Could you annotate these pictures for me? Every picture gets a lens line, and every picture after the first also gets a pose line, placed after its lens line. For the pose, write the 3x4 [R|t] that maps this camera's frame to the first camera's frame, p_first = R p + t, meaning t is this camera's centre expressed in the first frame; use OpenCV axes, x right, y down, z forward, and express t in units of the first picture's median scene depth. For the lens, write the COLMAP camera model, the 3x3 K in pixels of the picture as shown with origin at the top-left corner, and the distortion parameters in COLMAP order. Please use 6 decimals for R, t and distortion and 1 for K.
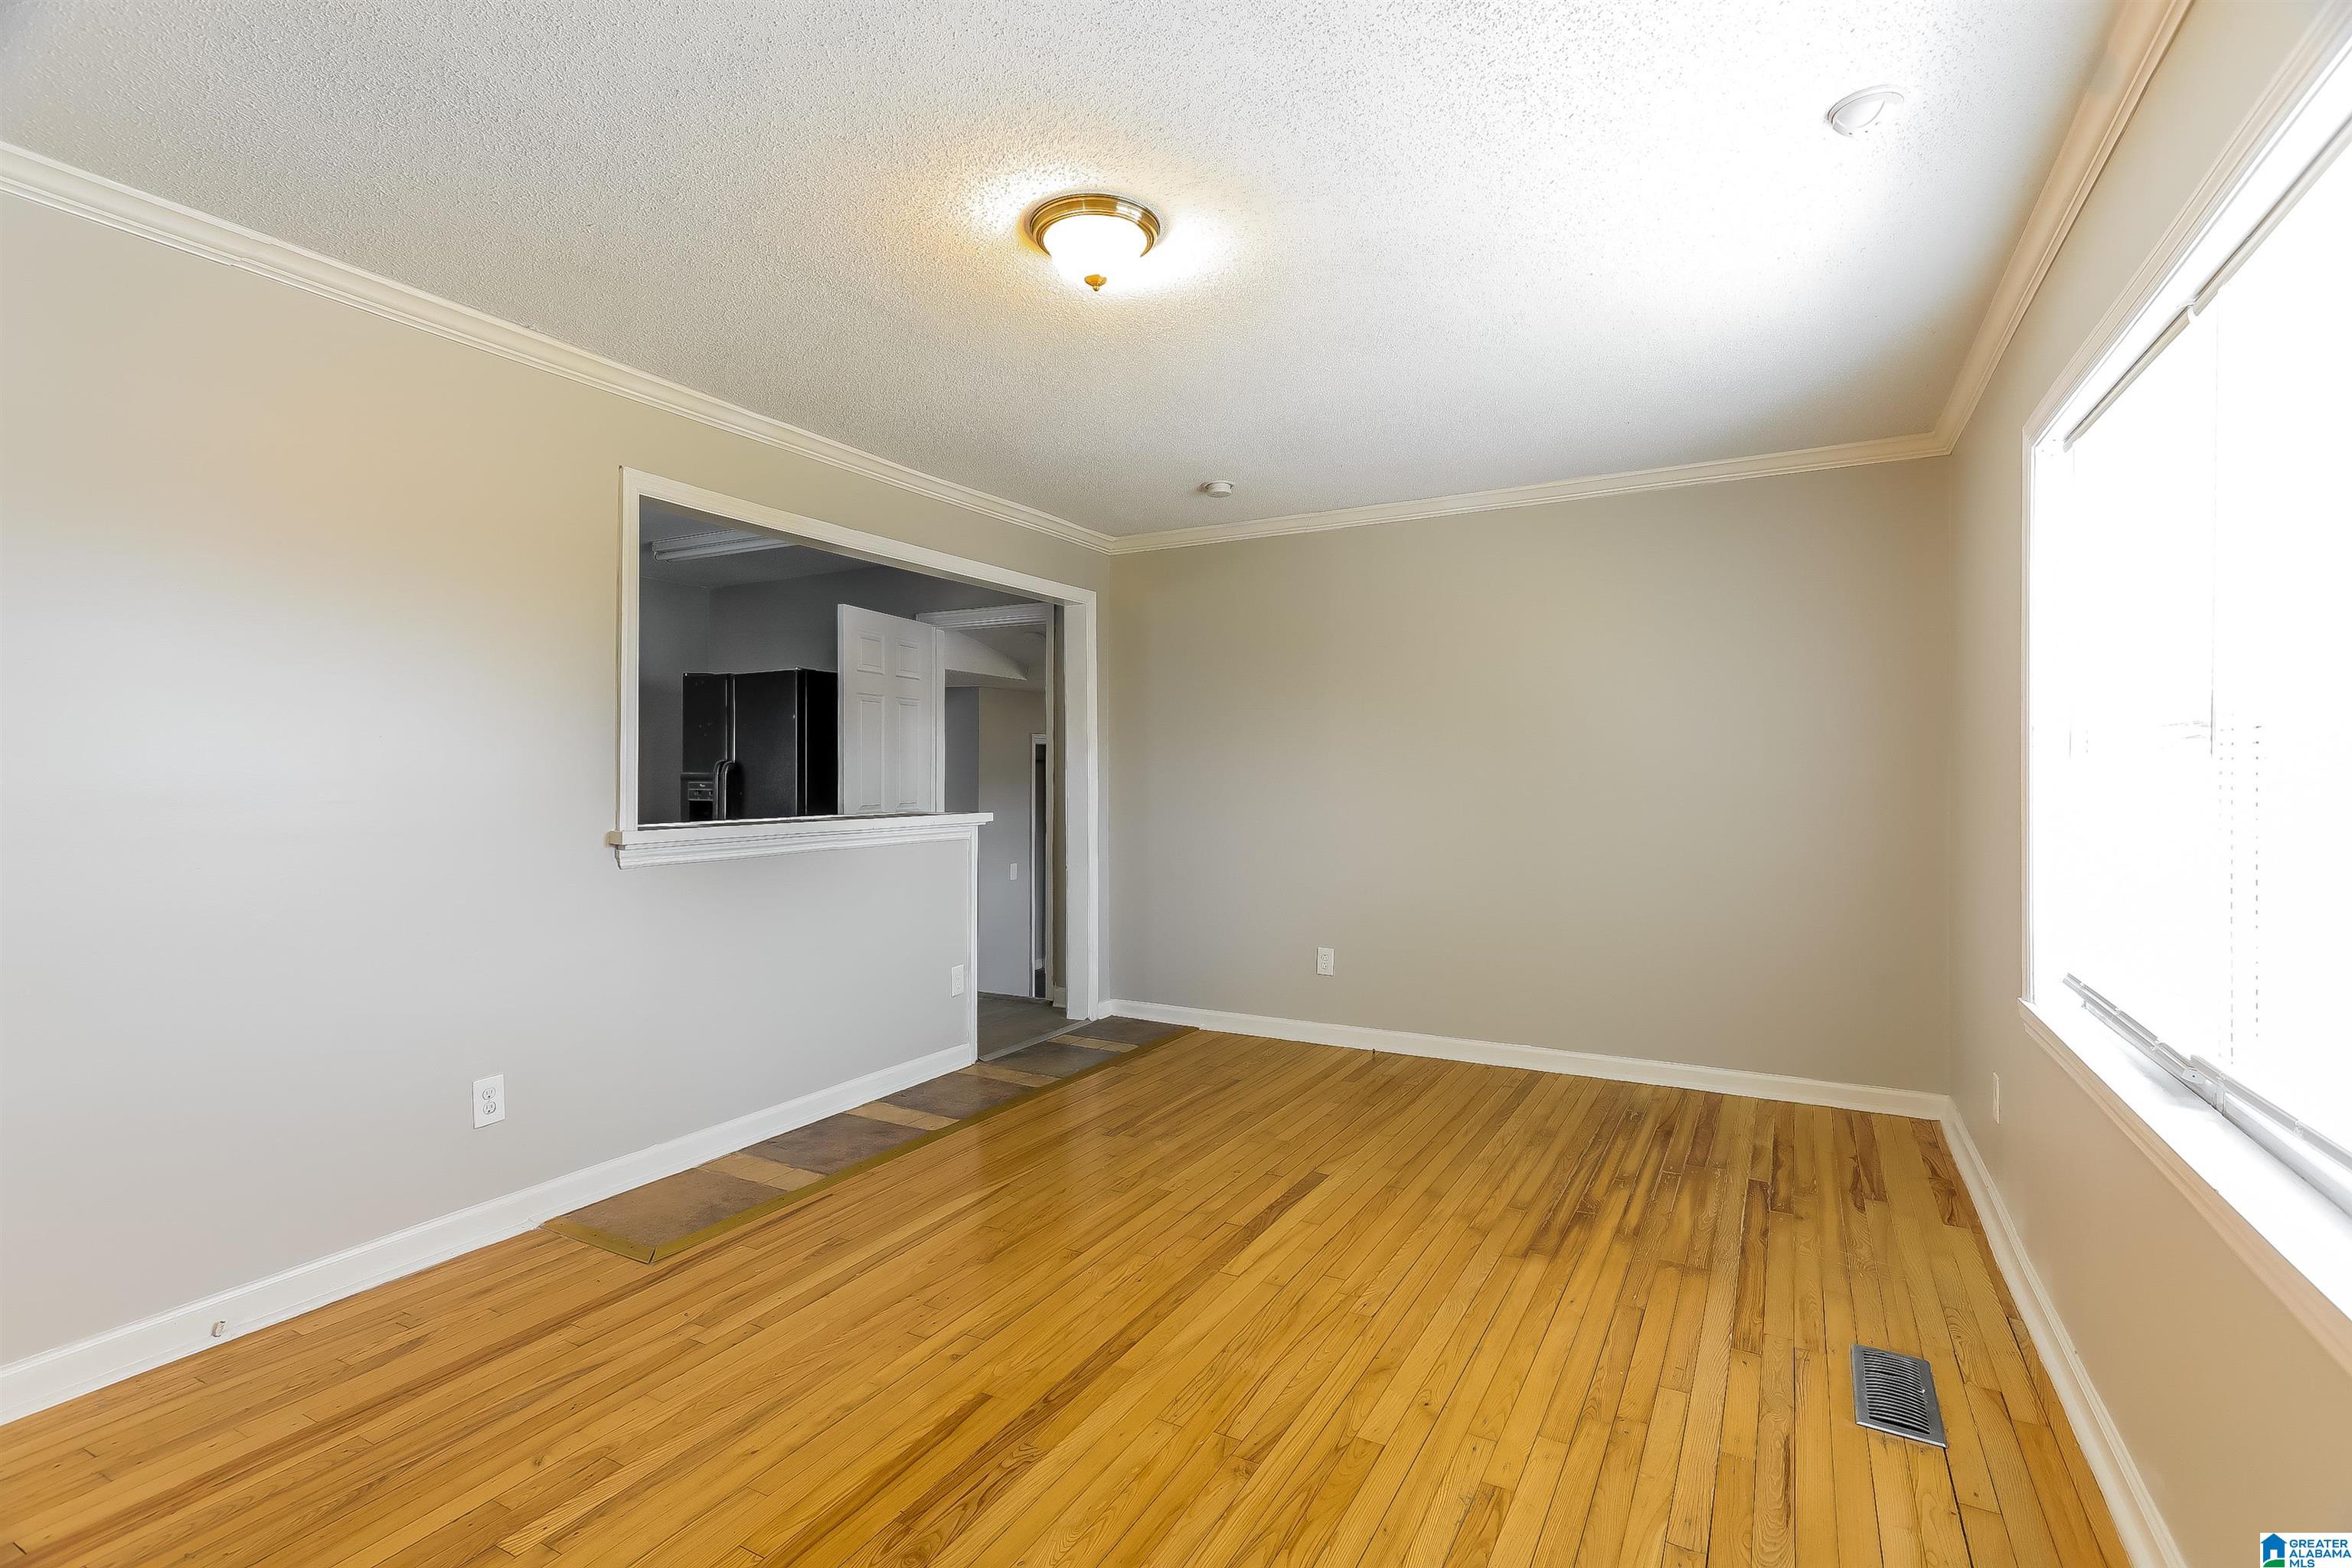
lens RADIAL K [[1134.3, 0, 1165.6], [0, 1134.3, 768.7], [0, 0, 1]] dist [0.002537, 0.005661]
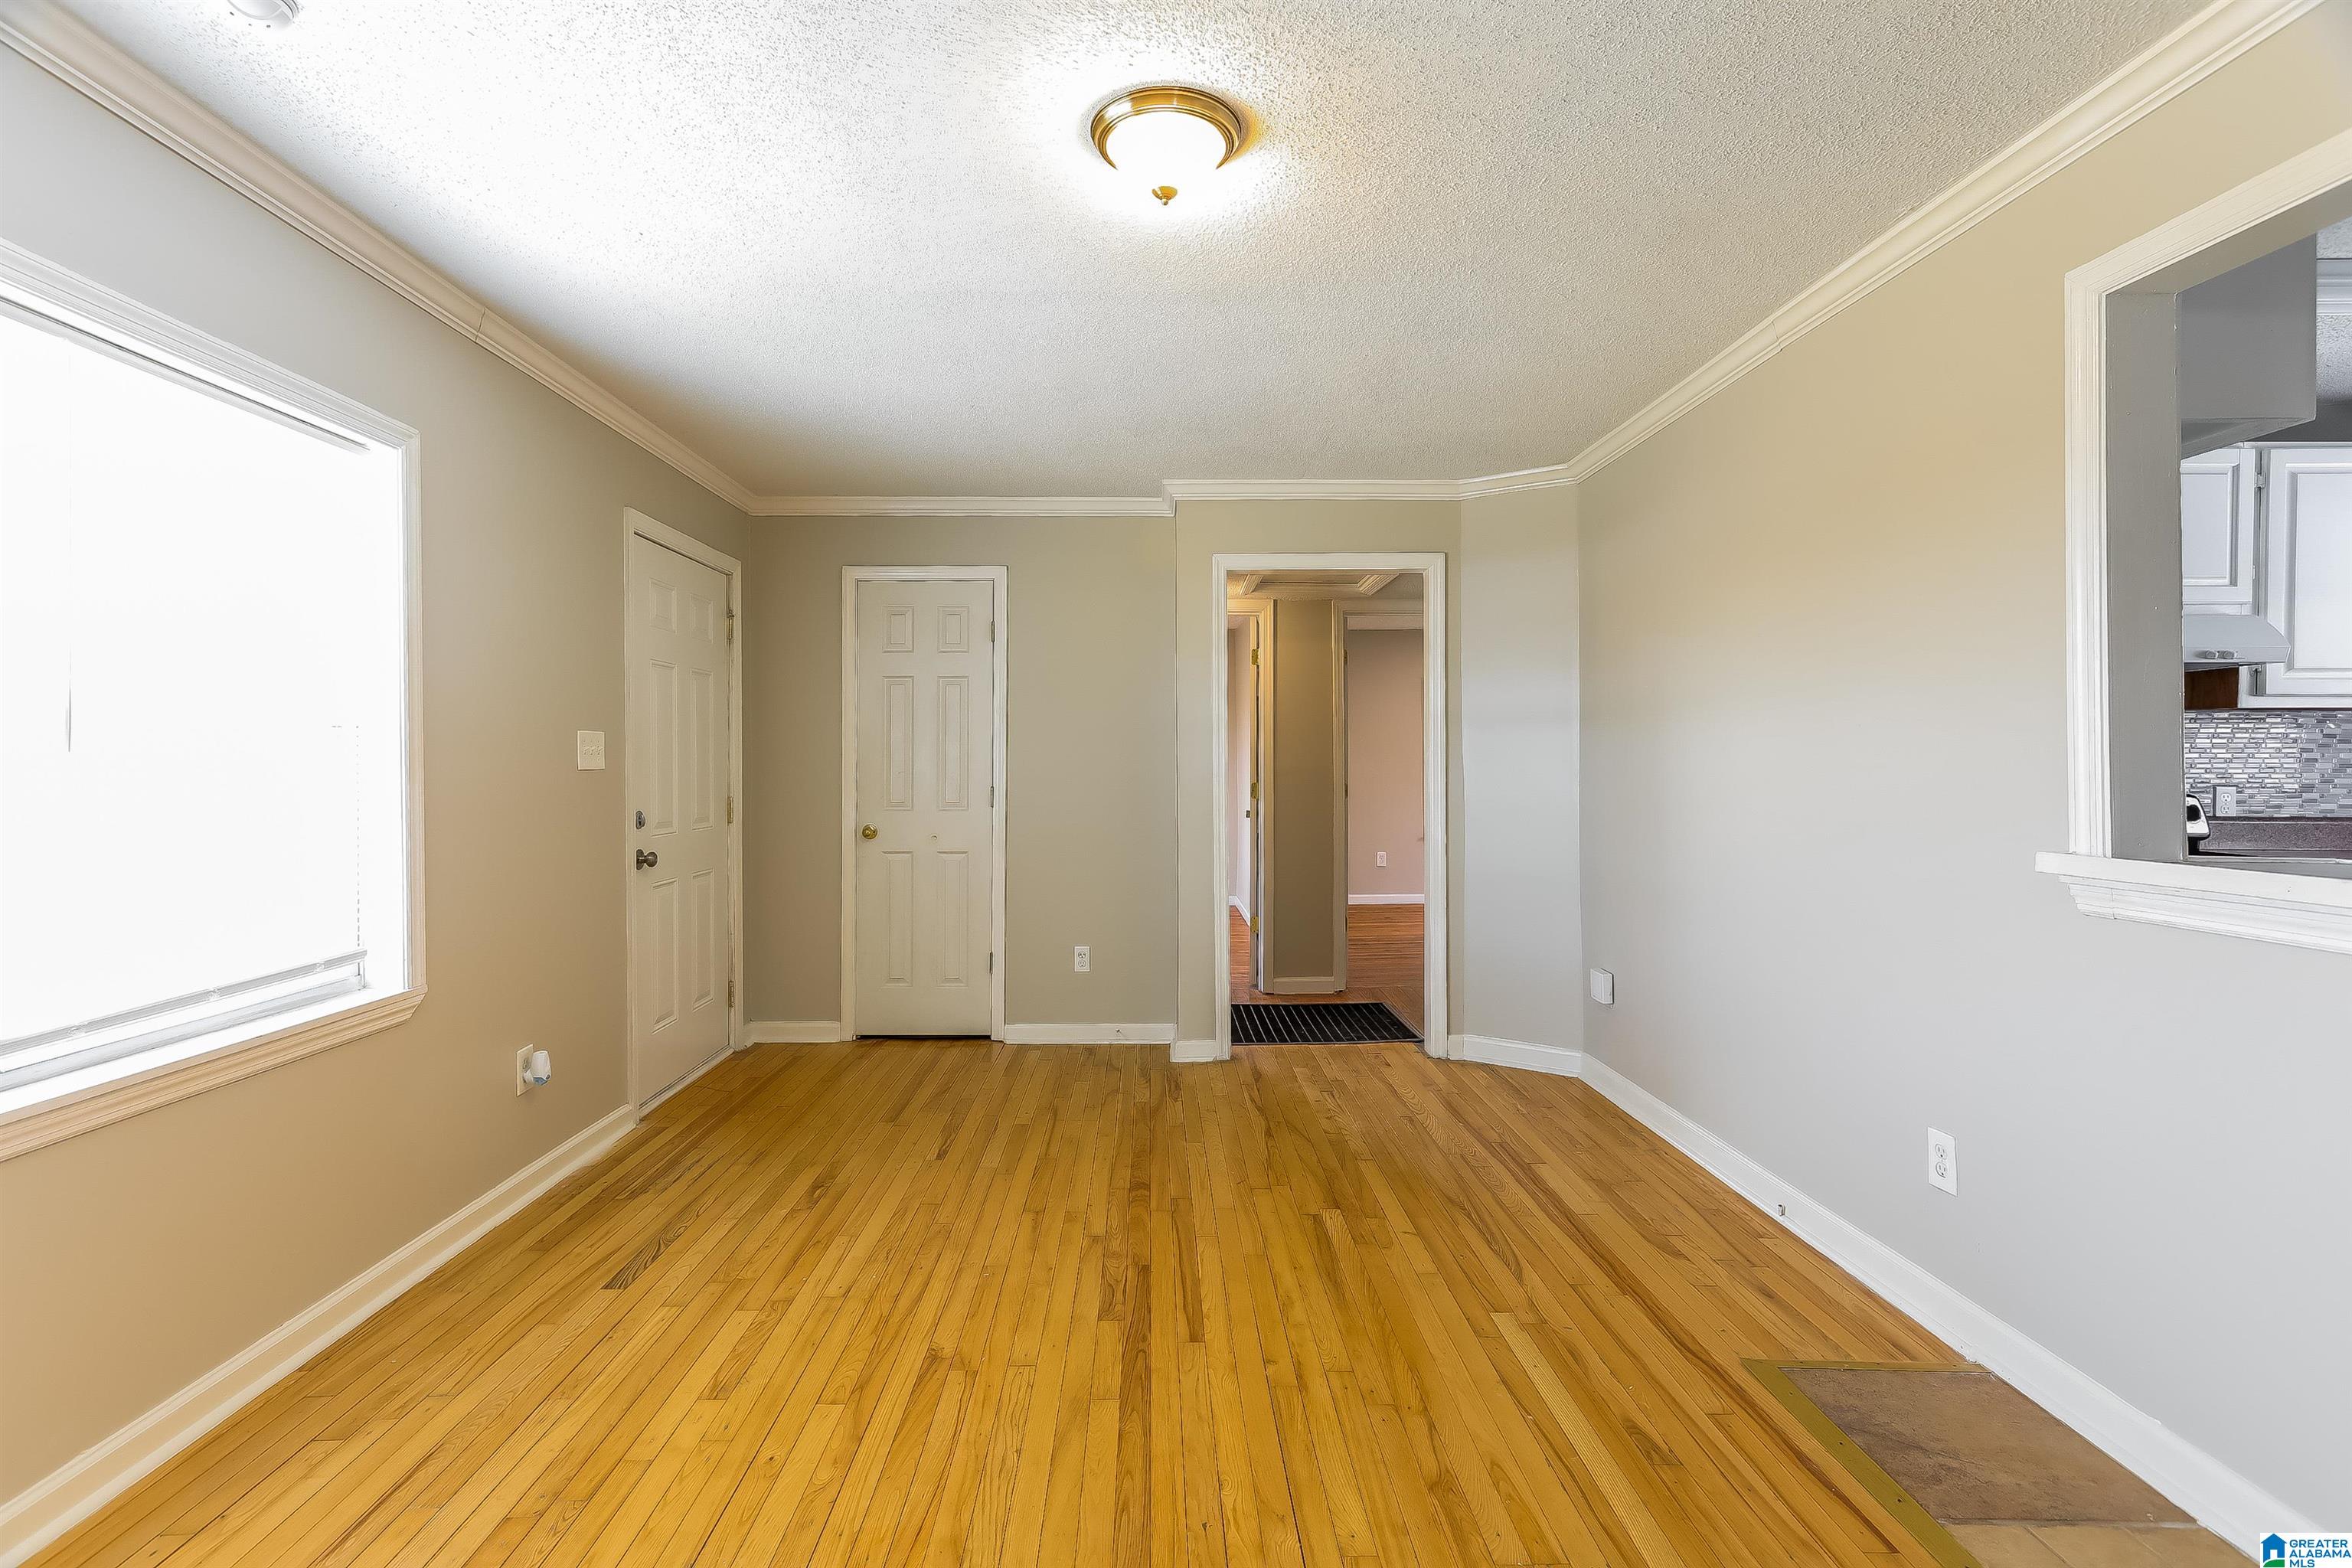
lens RADIAL K [[1134.3, 0, 1165.6], [0, 1134.3, 768.7], [0, 0, 1]] dist [0.002537, 0.005661]
pose [[-0.869864, 0.004825, -0.493267, 0.377193], [0.004809, 0.999988, 0.001301, 0.006378], [0.493267, -0.001240, -0.869877, 1.830191]]
